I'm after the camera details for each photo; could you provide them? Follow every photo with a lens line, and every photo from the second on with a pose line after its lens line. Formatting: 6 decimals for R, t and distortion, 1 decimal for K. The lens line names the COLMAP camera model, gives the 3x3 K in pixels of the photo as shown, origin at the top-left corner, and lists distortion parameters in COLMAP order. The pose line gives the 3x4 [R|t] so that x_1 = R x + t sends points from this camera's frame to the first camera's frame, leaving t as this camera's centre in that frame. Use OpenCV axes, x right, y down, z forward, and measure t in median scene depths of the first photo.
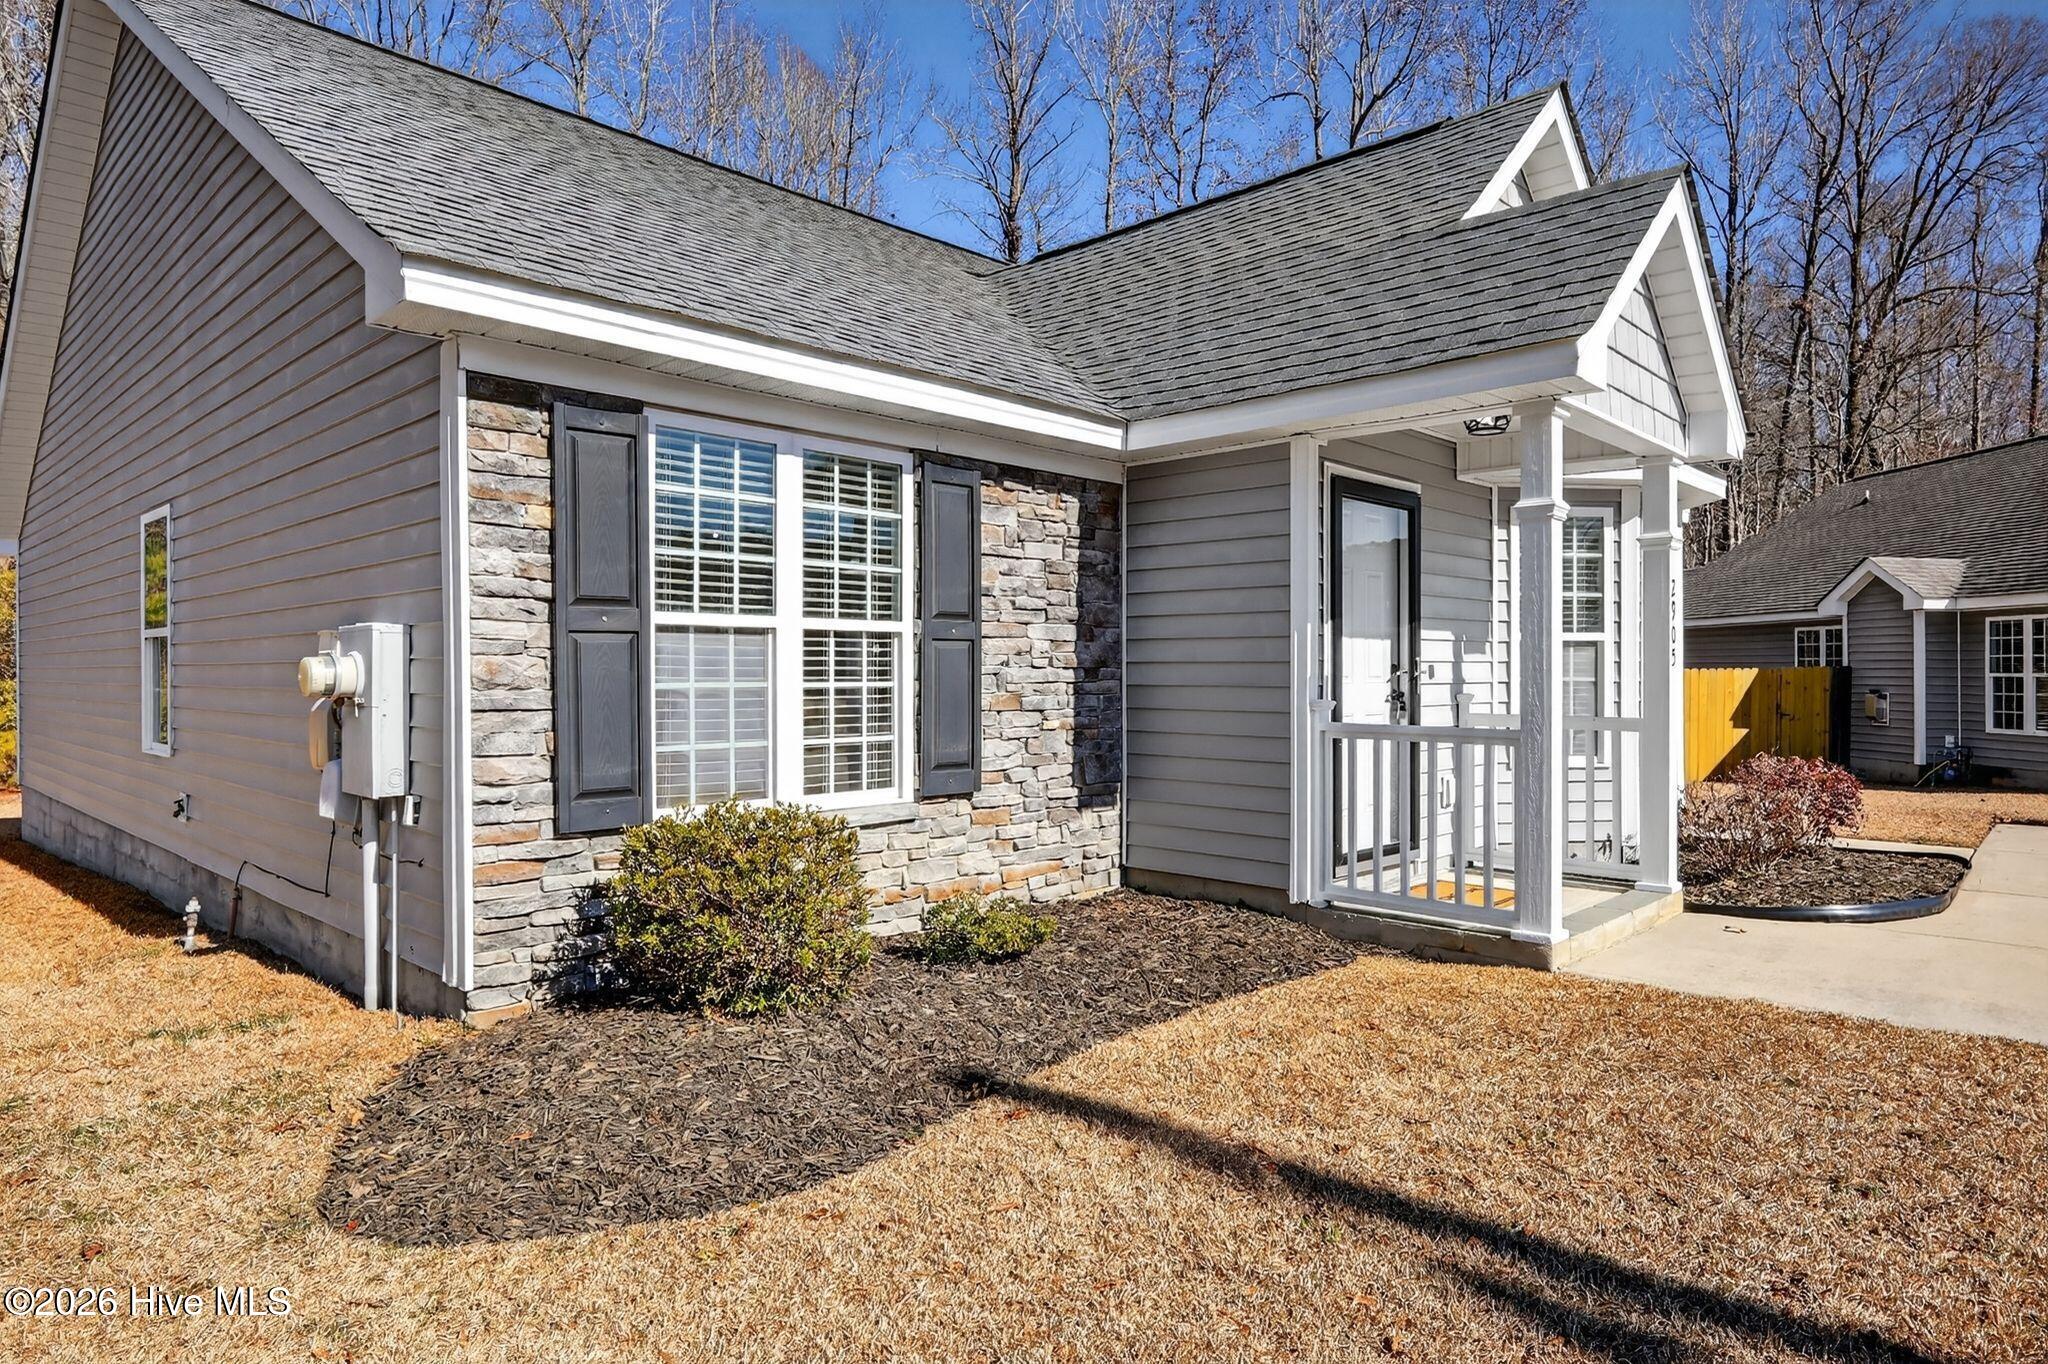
lens RADIAL K [[1217.5, 0, 1024.0], [0, 1217.5, 682.0], [0, 0, 1]] dist [-0.016637, -0.000921]
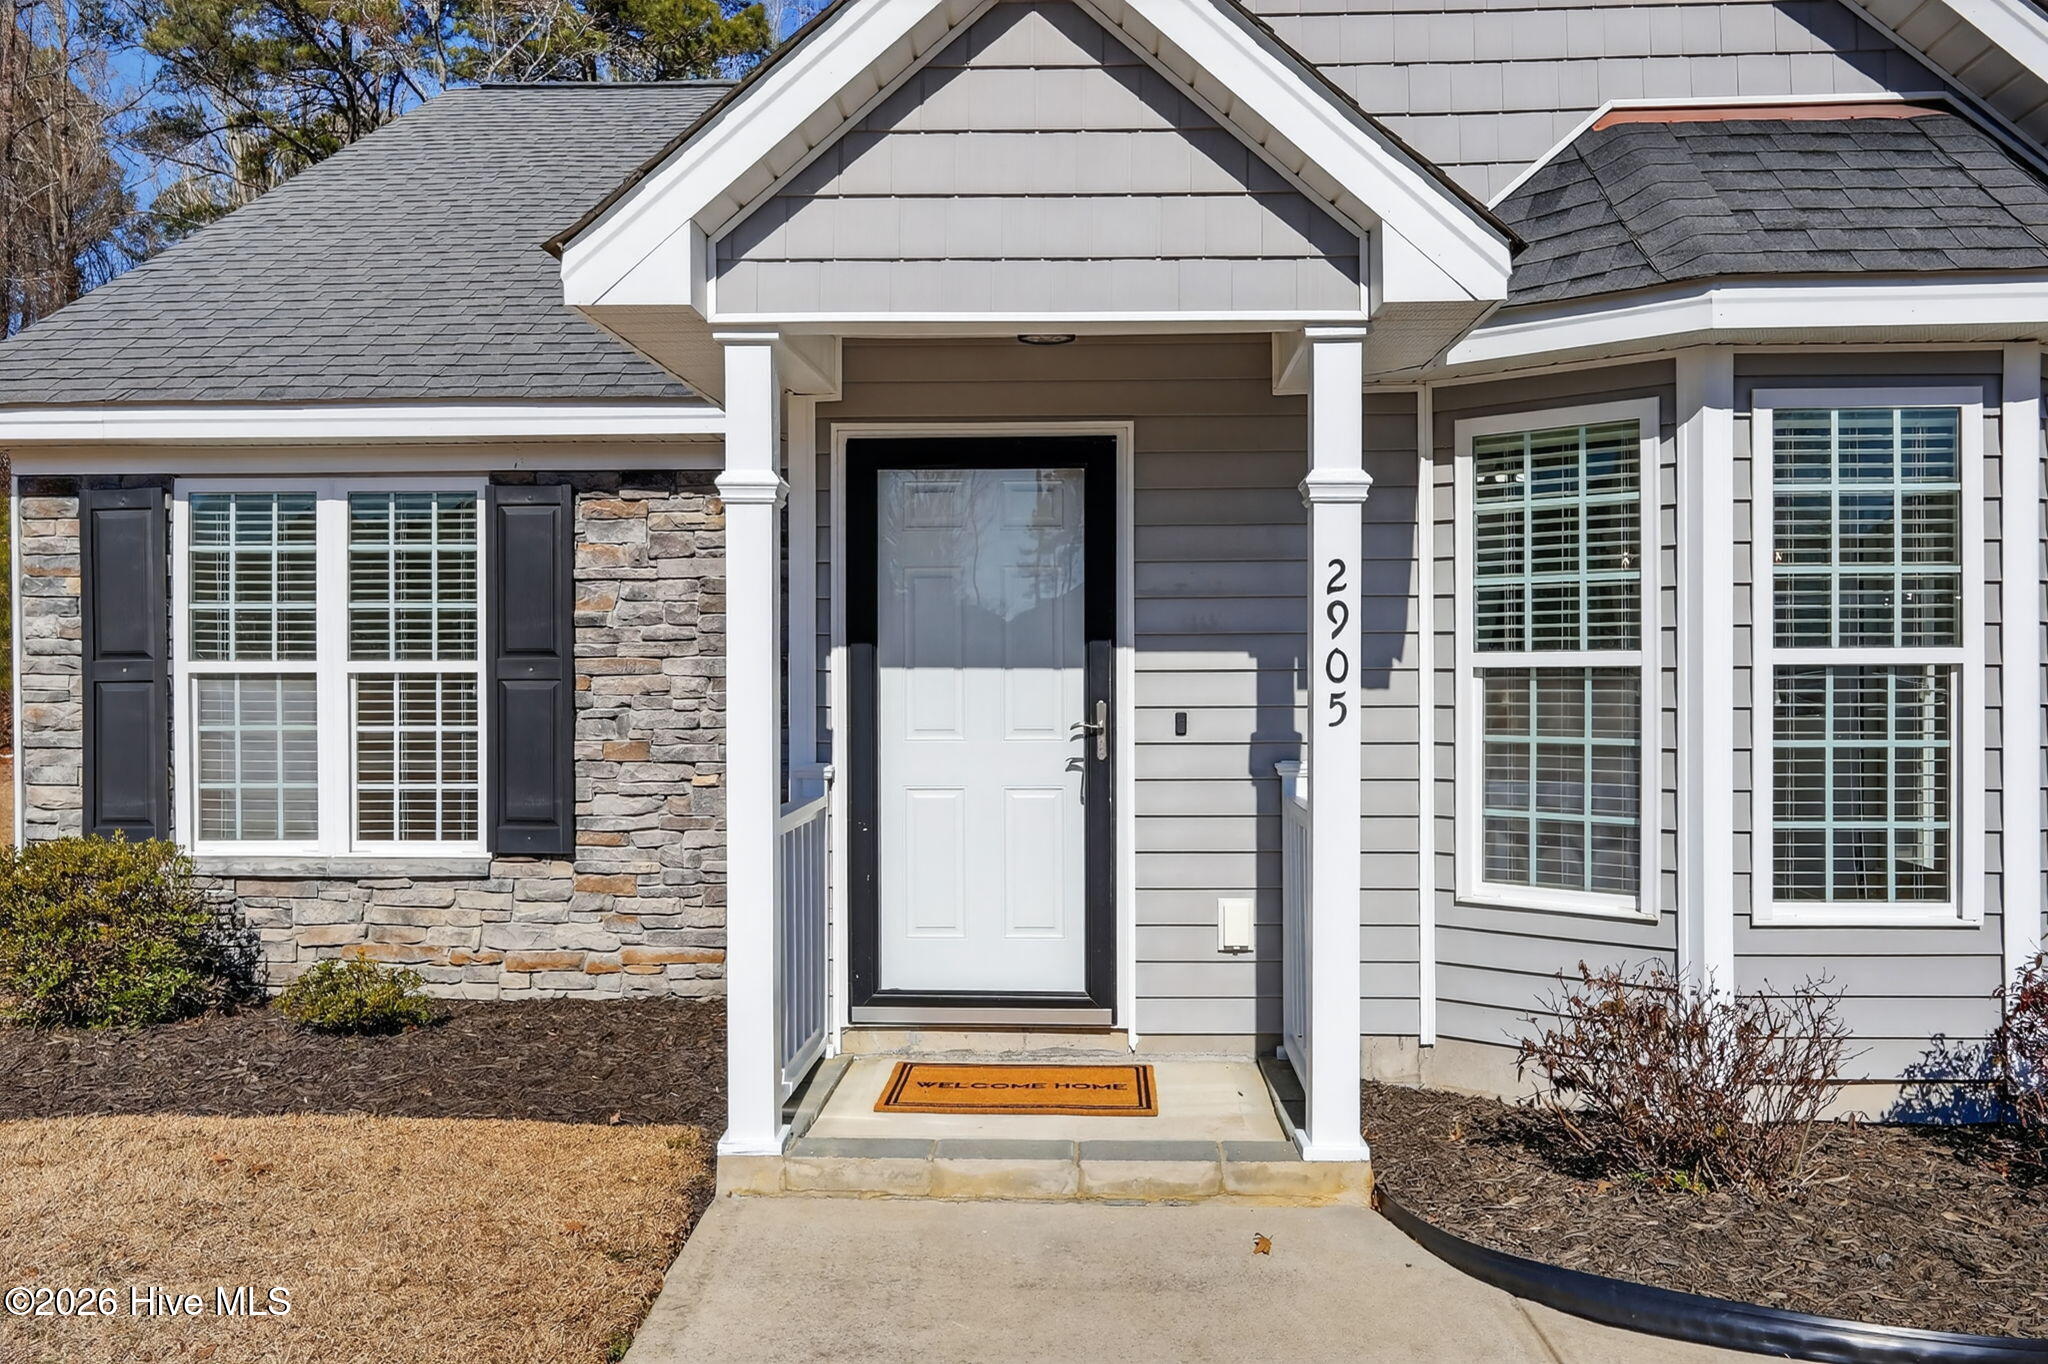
lens RADIAL K [[1627.2, 0, 1017.4], [0, 1627.2, 684.9], [0, 0, 1]] dist [-0.004909, -0.007724]
pose [[0.662736, 0.003781, -0.748844, 1.092678], [-0.003902, 0.999991, 0.001596, -0.035063], [0.748843, 0.001864, 0.662745, 0.490968]]
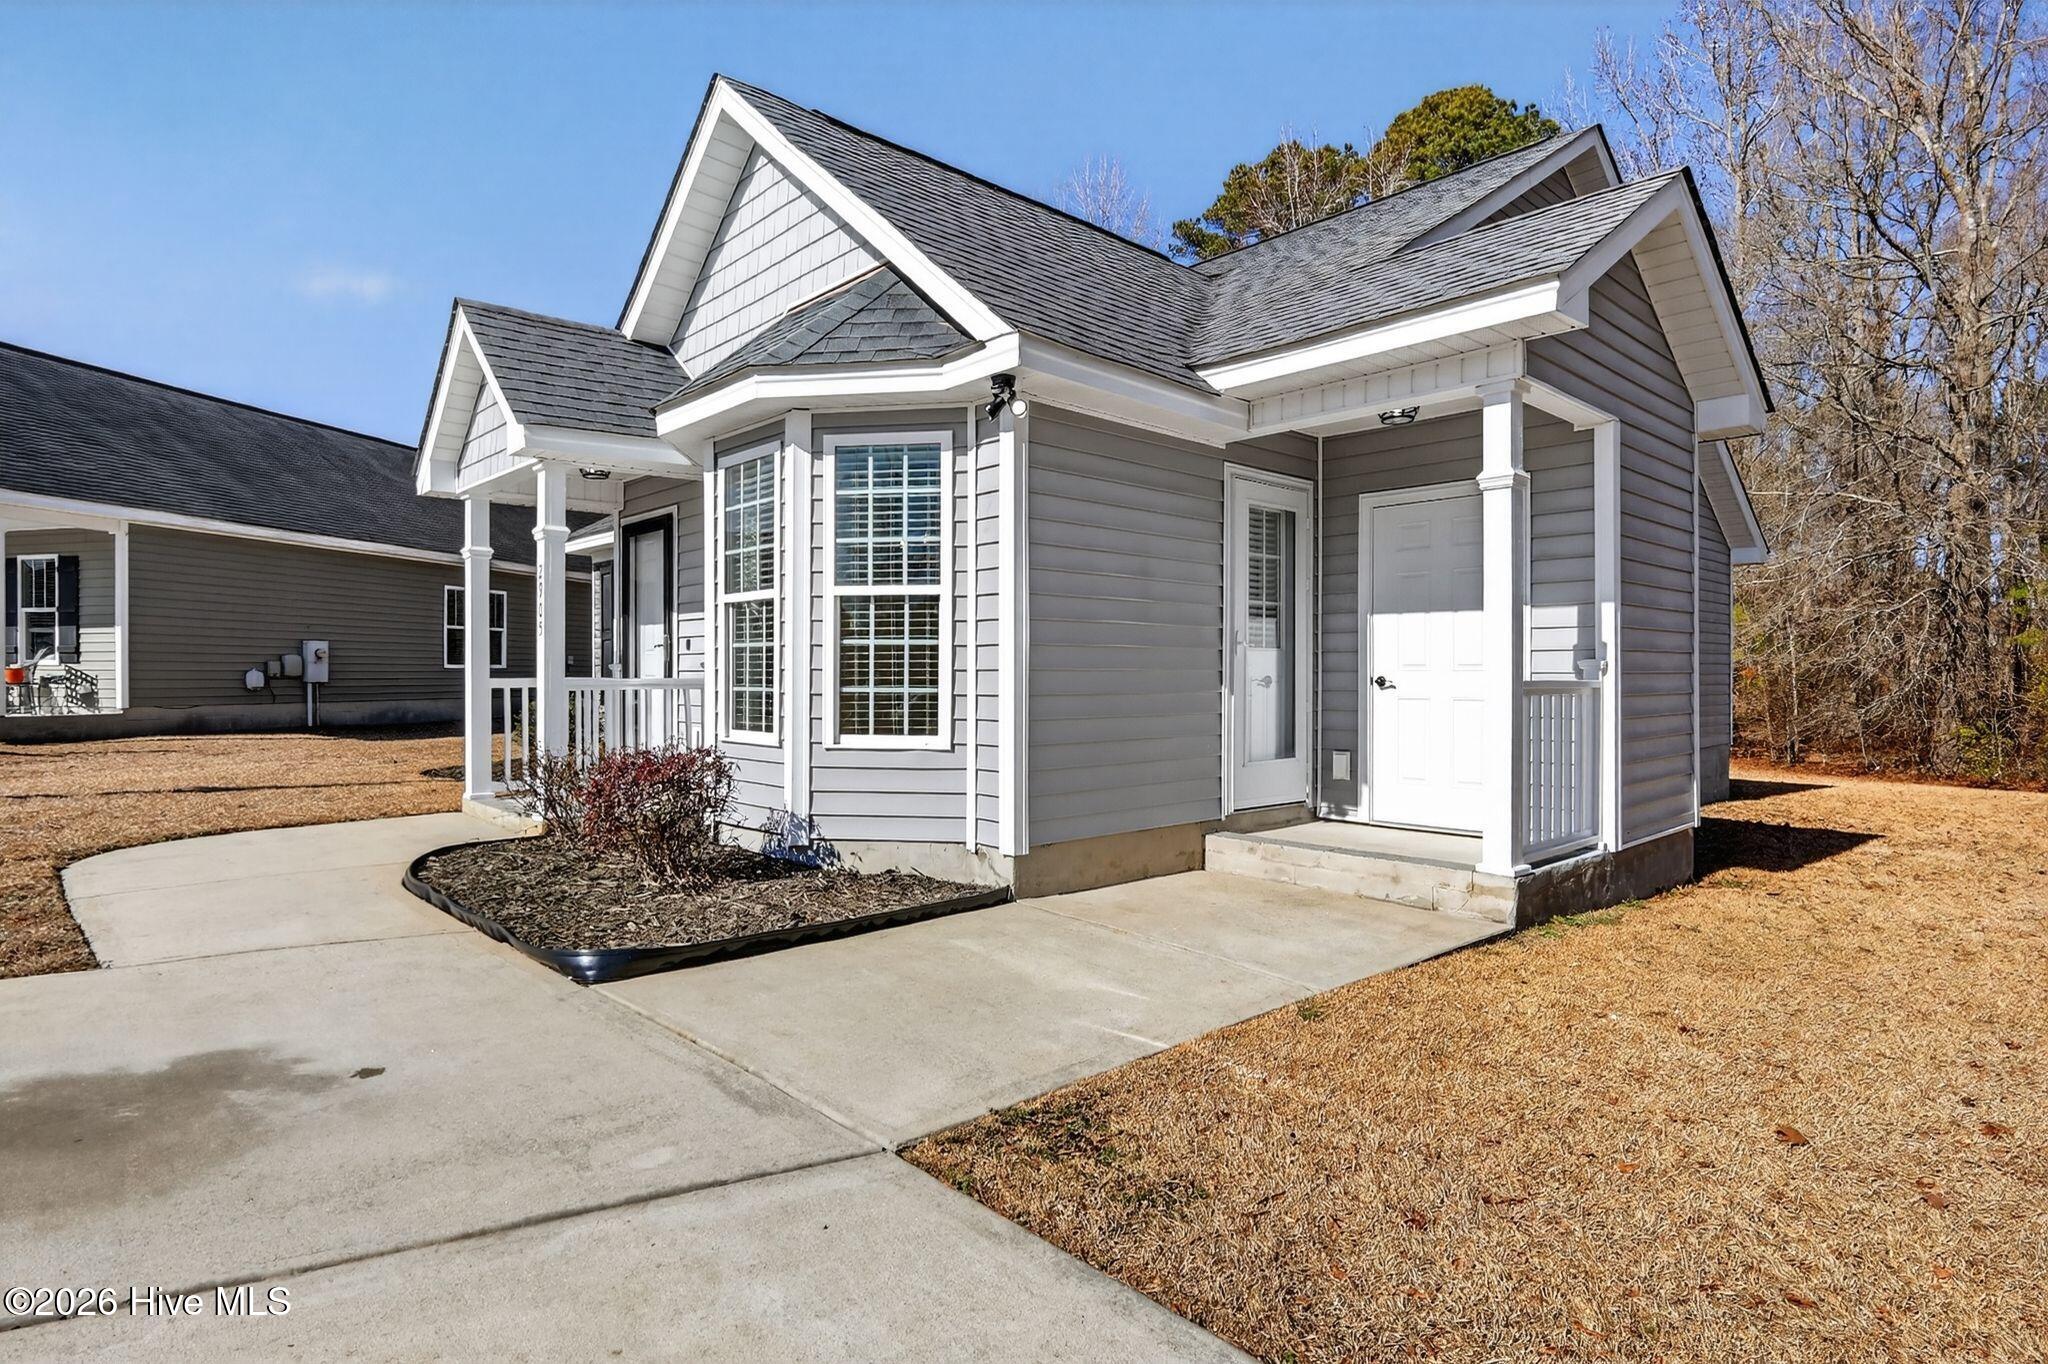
lens RADIAL K [[1073.7, 0, 1019.2], [0, 1073.7, 682.9], [0, 0, 1]] dist [-0.006836, -0.001140]
pose [[-0.060593, 0.008983, -0.998122, 1.784997], [-0.012588, 0.999873, 0.009763, 0.020505], [0.998083, 0.013156, -0.060472, 1.743082]]
